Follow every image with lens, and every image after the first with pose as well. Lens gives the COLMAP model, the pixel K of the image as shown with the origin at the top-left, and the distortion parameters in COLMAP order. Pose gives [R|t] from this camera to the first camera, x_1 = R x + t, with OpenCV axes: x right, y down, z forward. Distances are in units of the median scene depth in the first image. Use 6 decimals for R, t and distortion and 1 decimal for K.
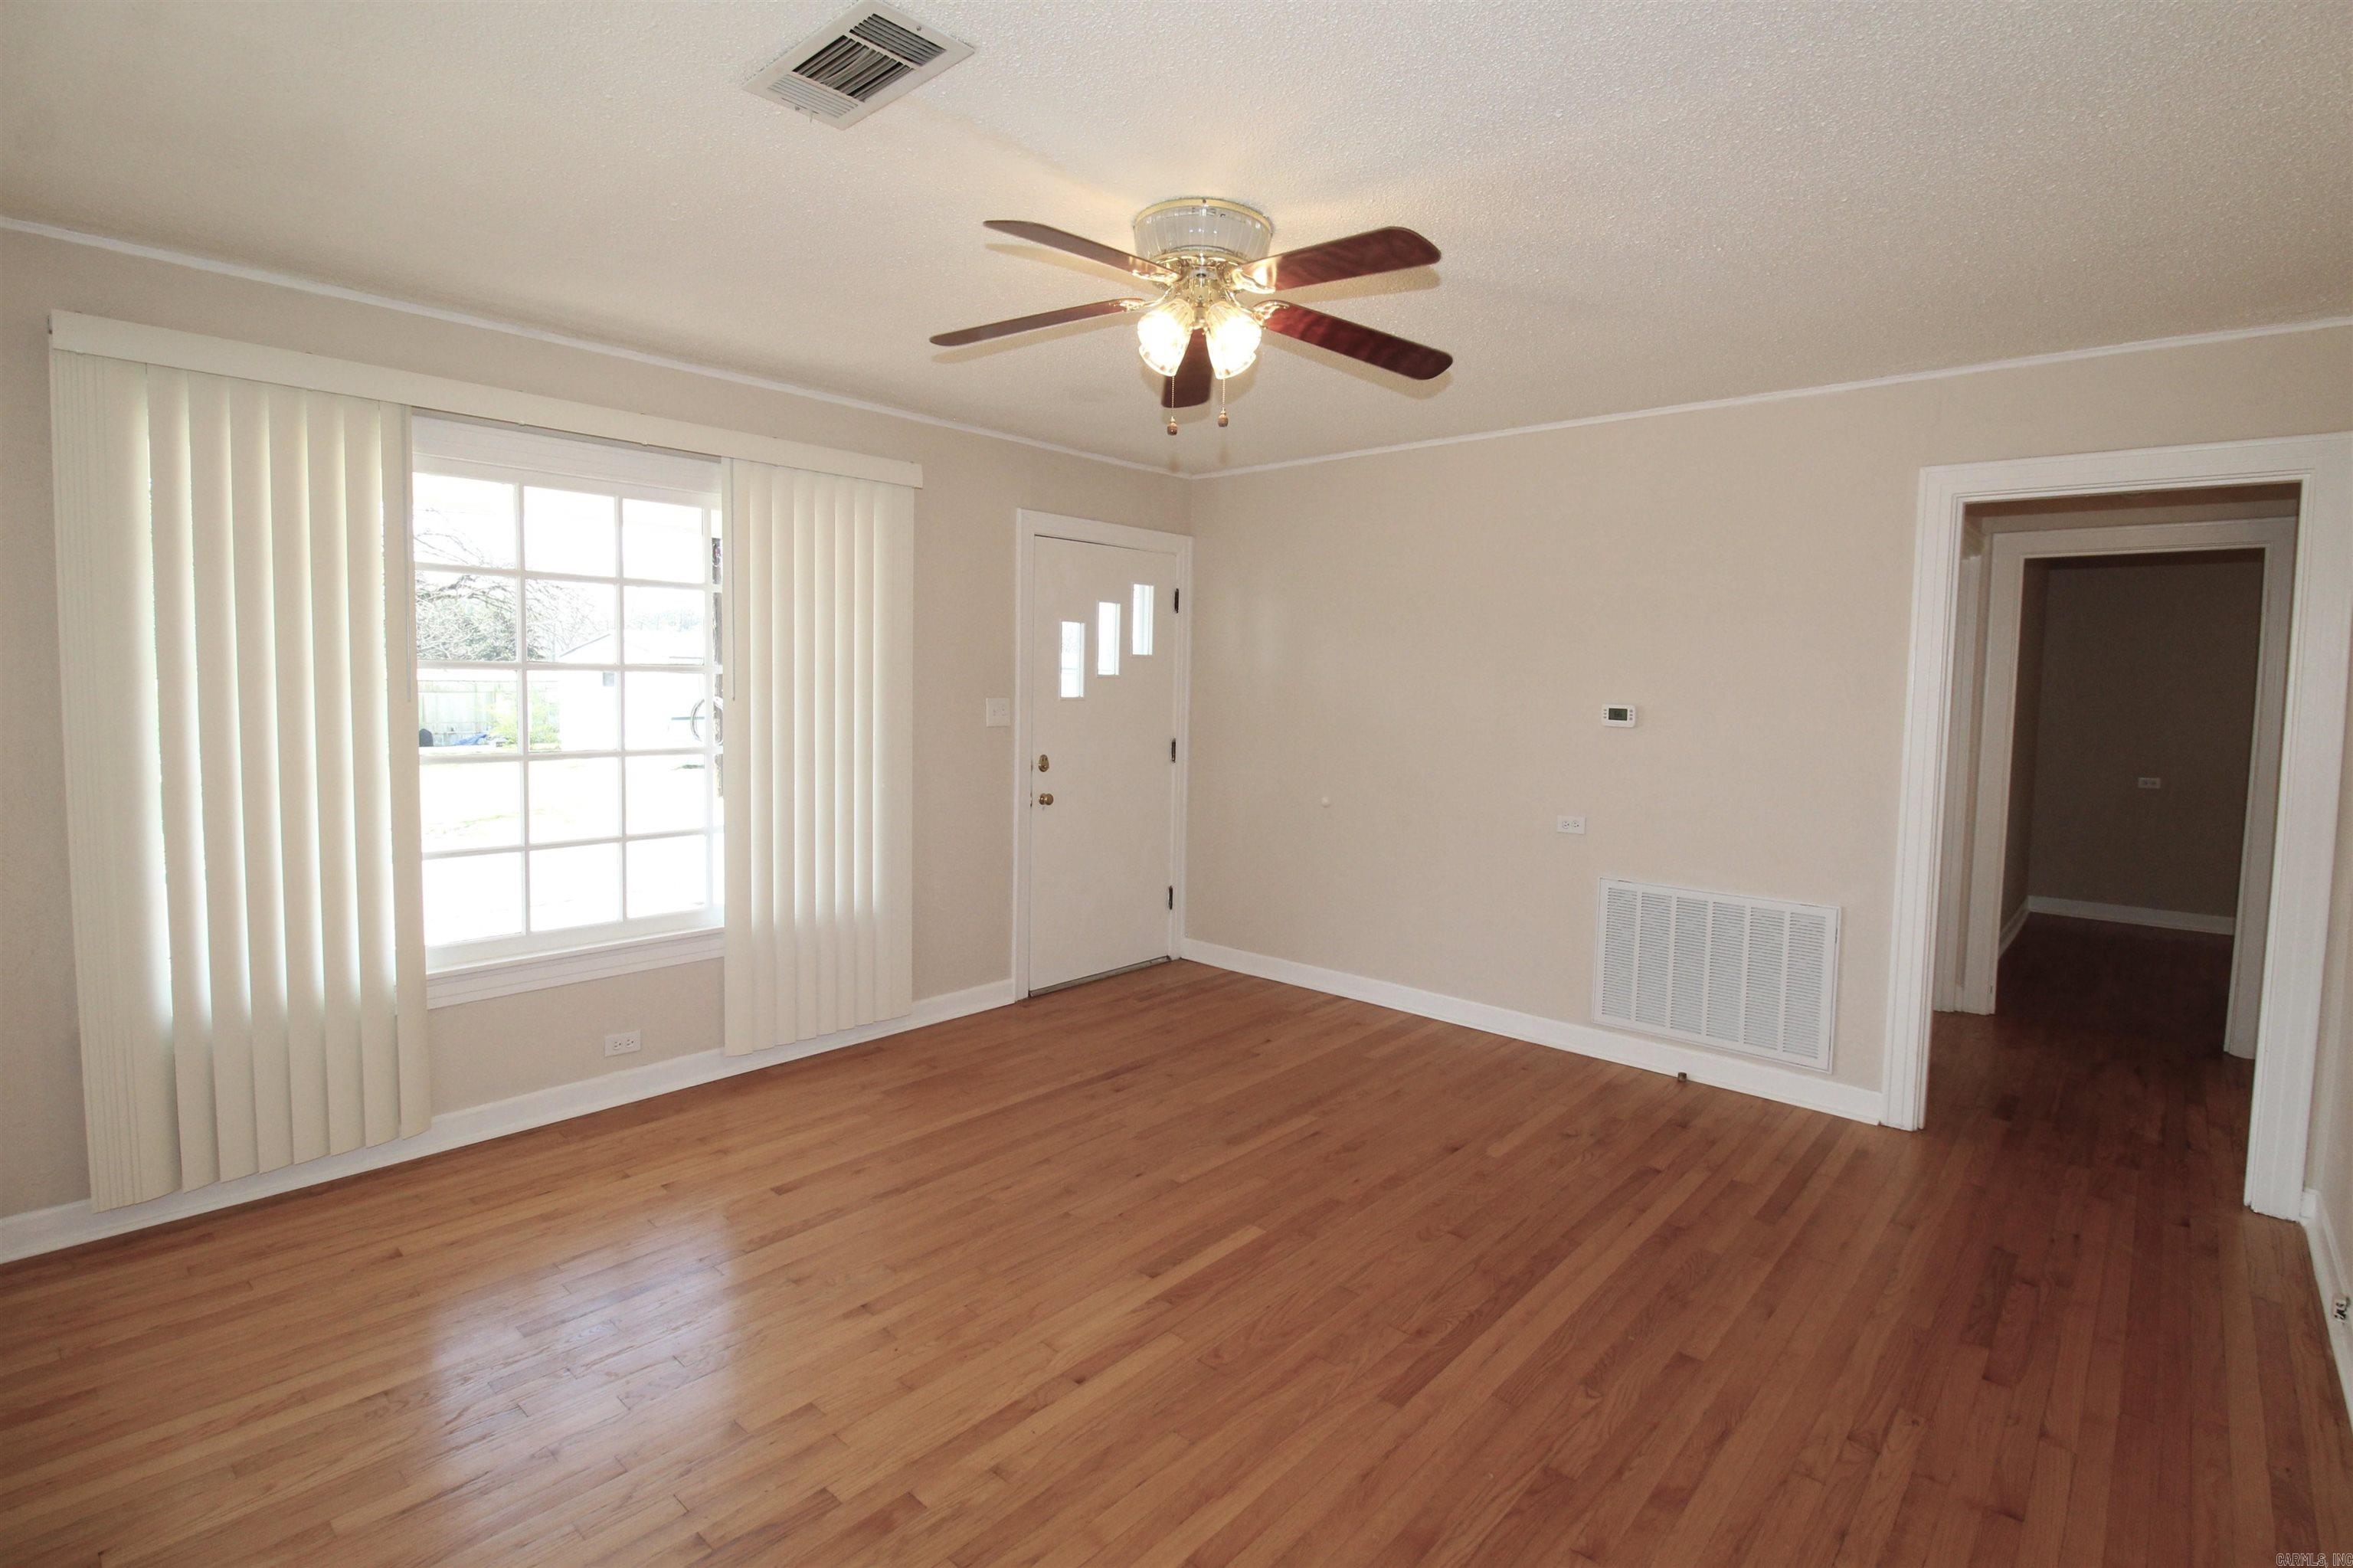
lens RADIAL K [[1116.1, 0, 1181.2], [0, 1116.1, 753.0], [0, 0, 1]] dist [0.001958, -0.014585]
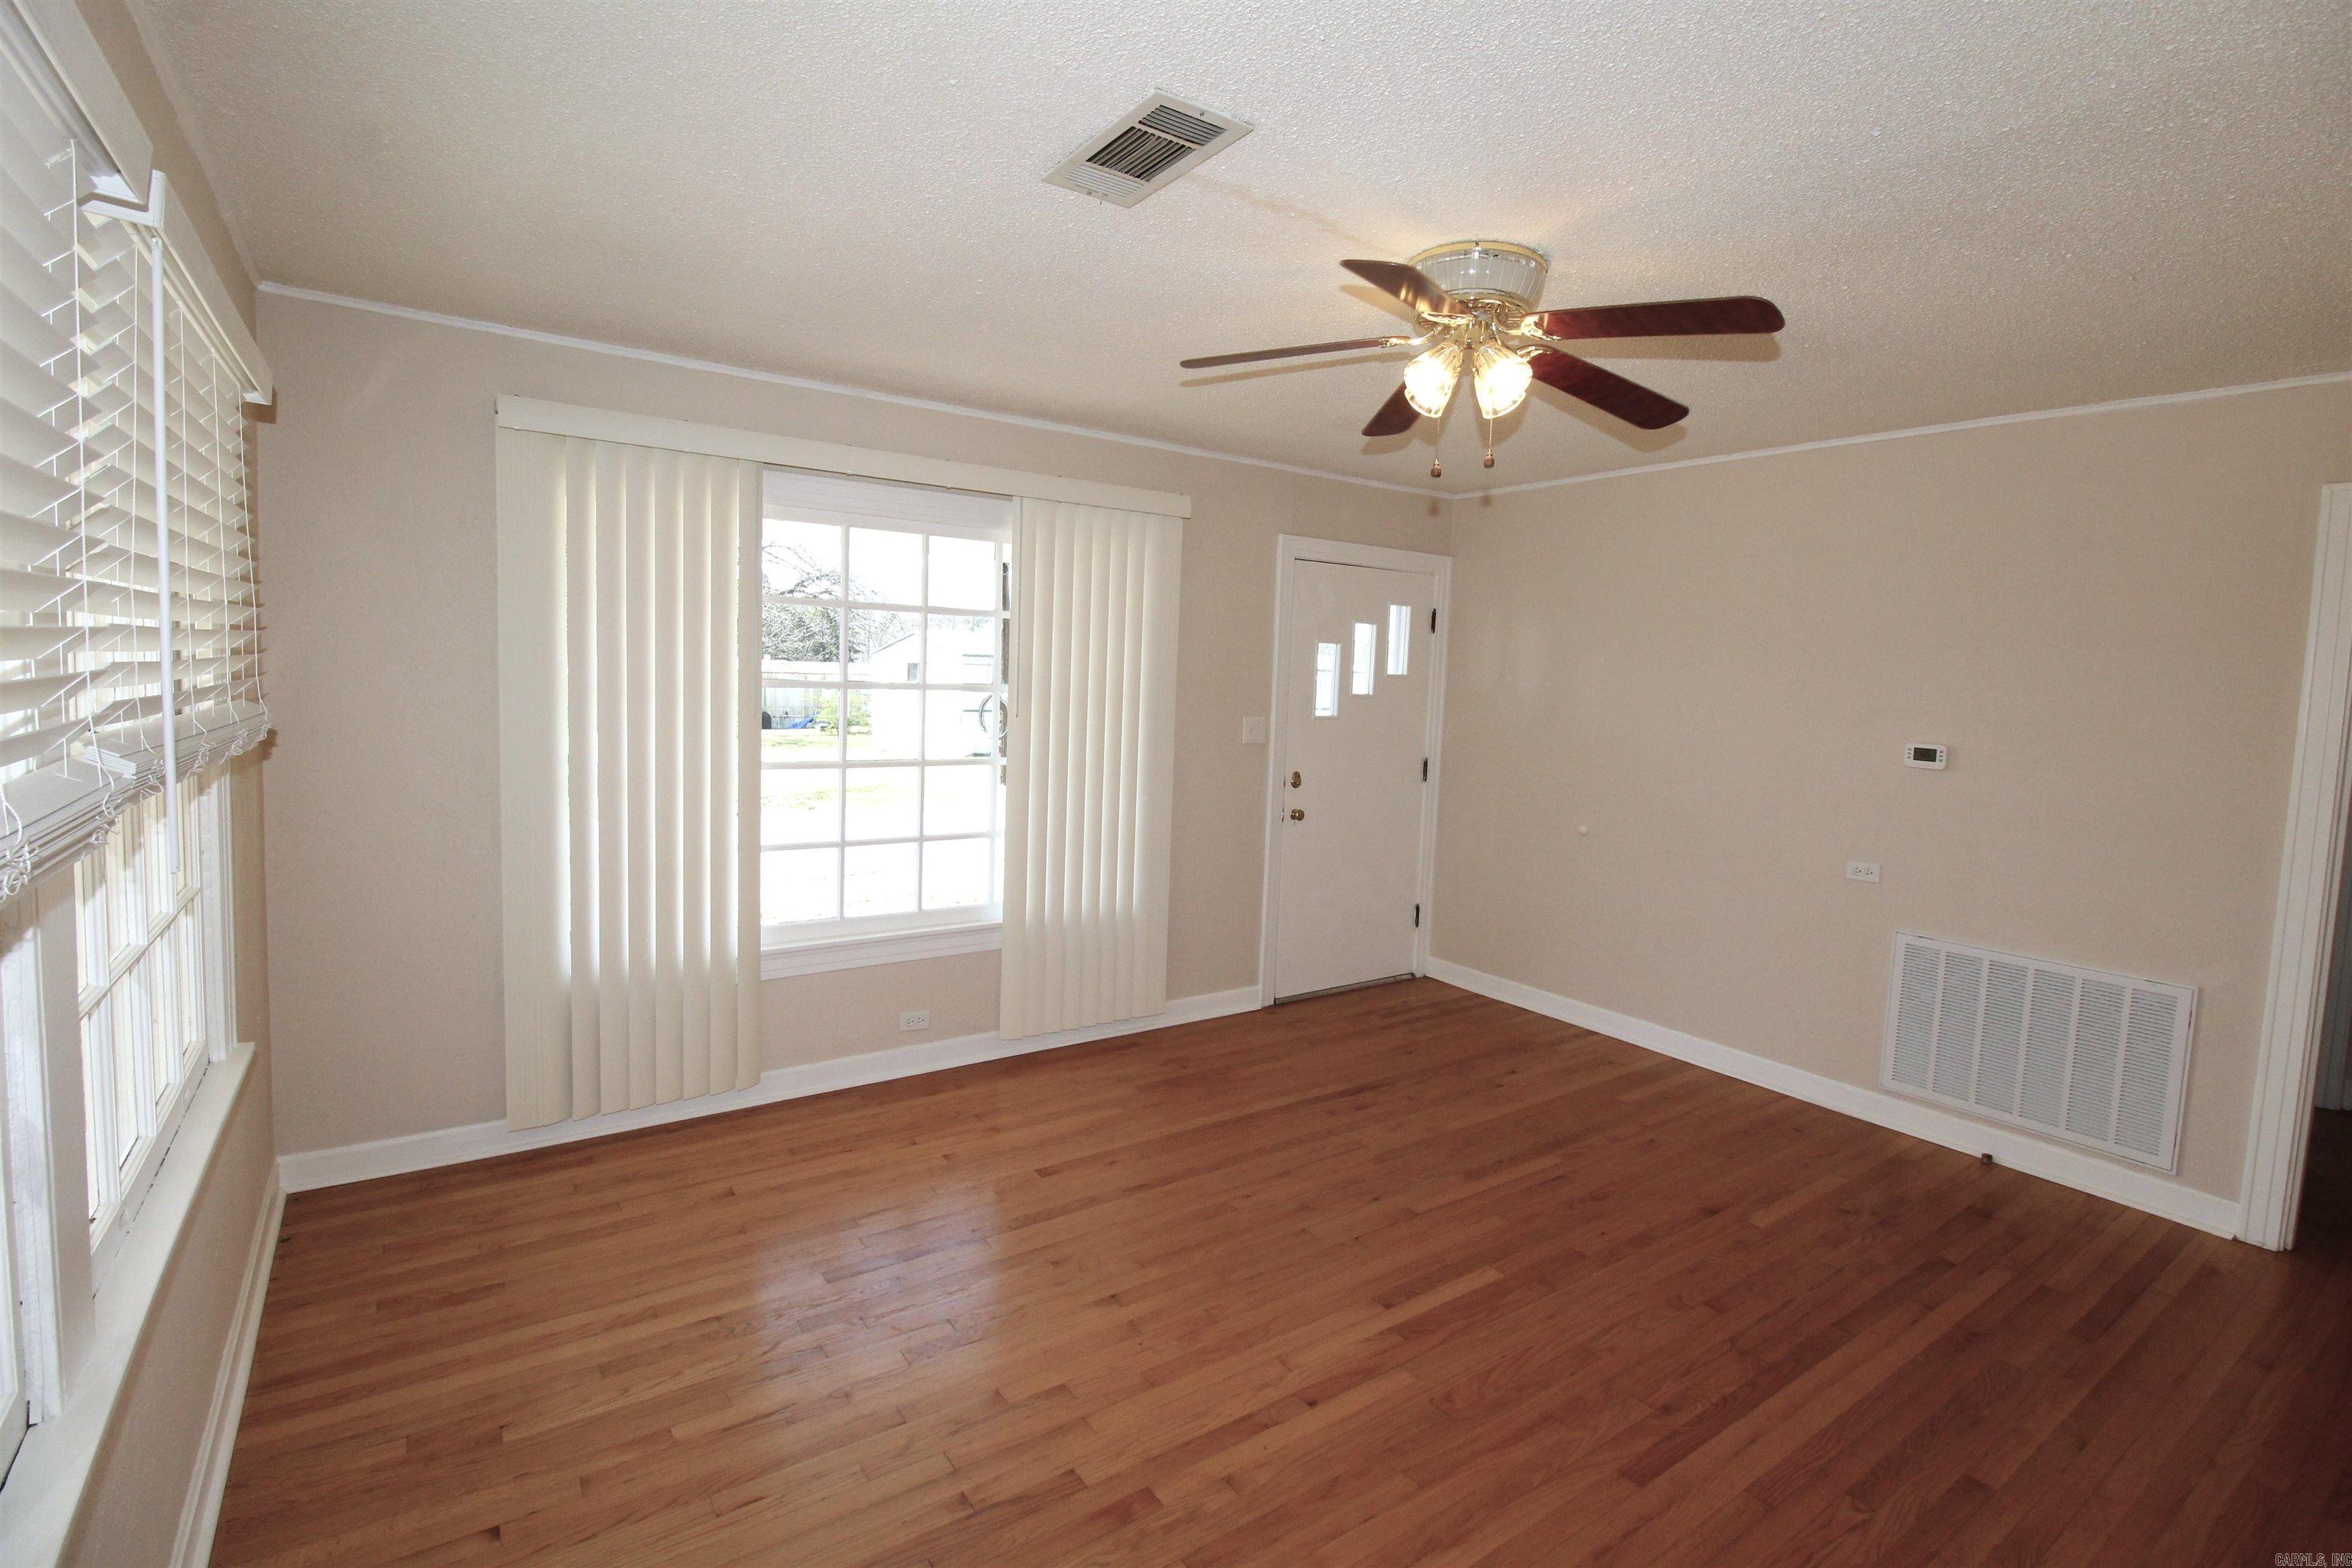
lens RADIAL K [[1080.0, 0, 1178.7], [0, 1080.0, 757.1], [0, 0, 1]] dist [0.002916, -0.014463]
pose [[0.972955, 0.034063, -0.228471, -0.002078], [-0.032484, 0.999415, 0.010667, -0.032539], [0.228701, -0.002957, 0.973492, 0.000502]]
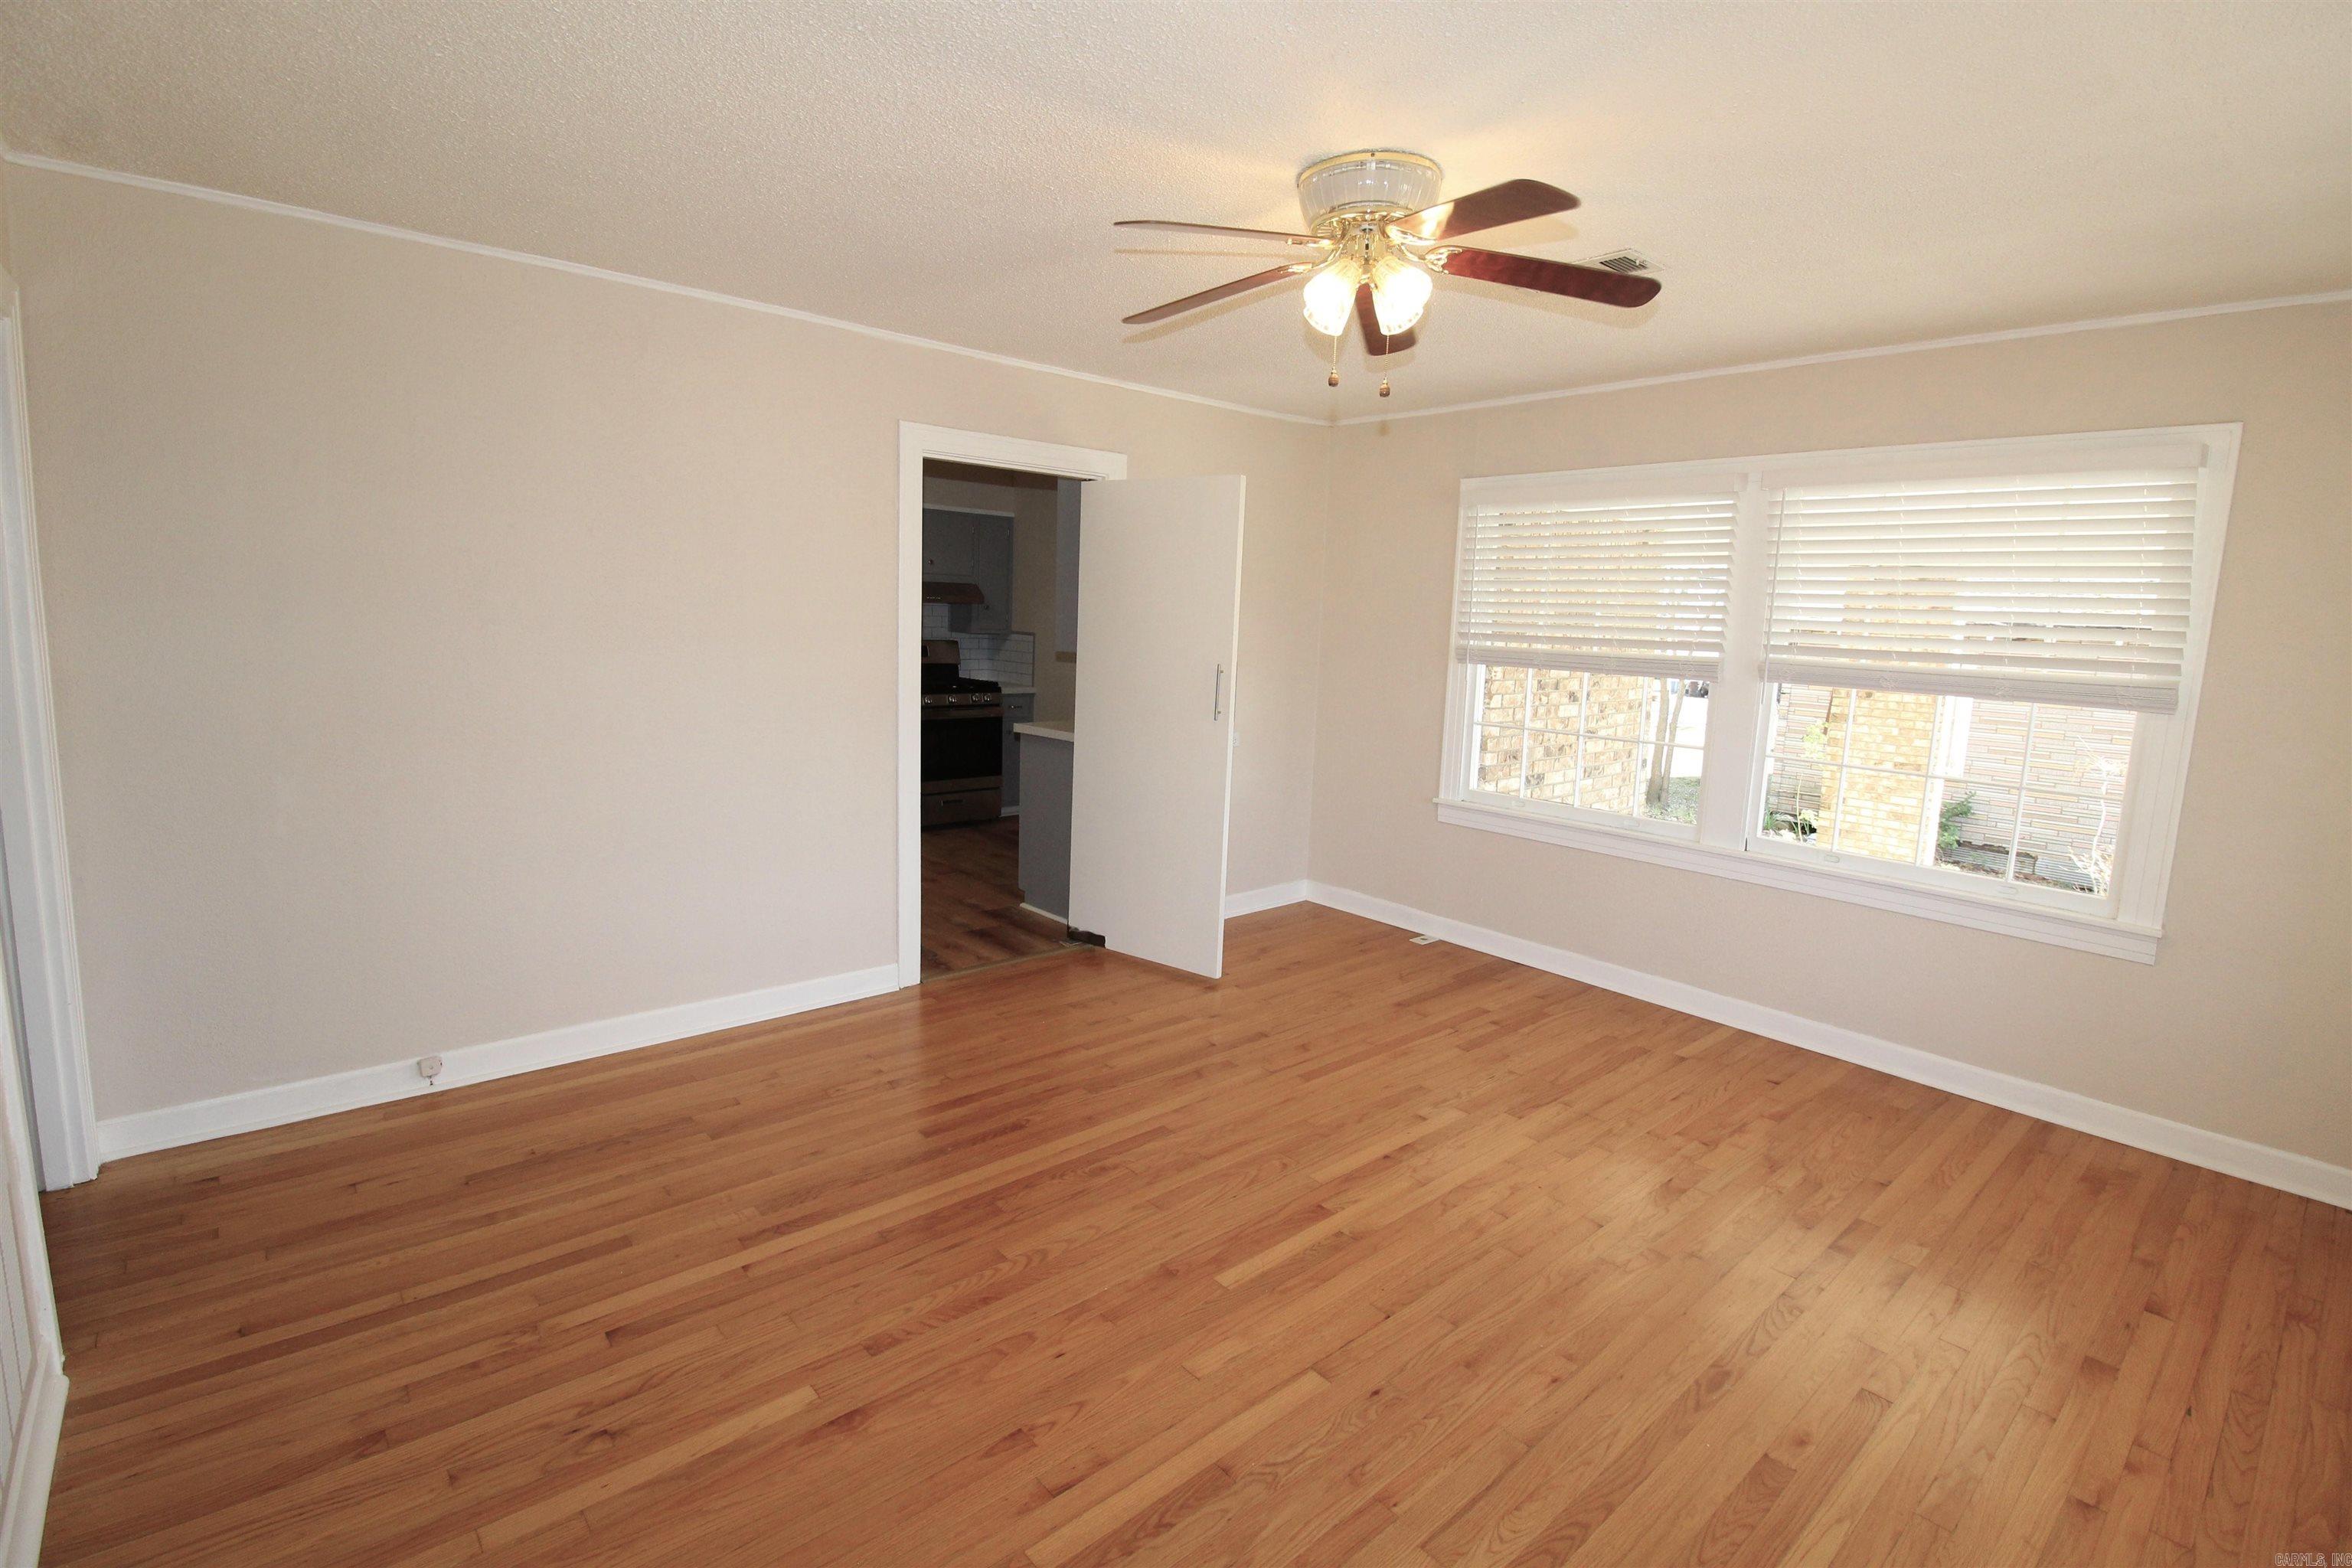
lens RADIAL K [[1115.6, 0, 1180.7], [0, 1115.6, 753.0], [0, 0, 1]] dist [0.001958, -0.014585]
pose [[-0.991444, -0.071034, 0.109512, 0.034891], [-0.047759, 0.978196, 0.202120, -0.144687], [-0.121481, 0.195161, -0.973219, 1.748240]]
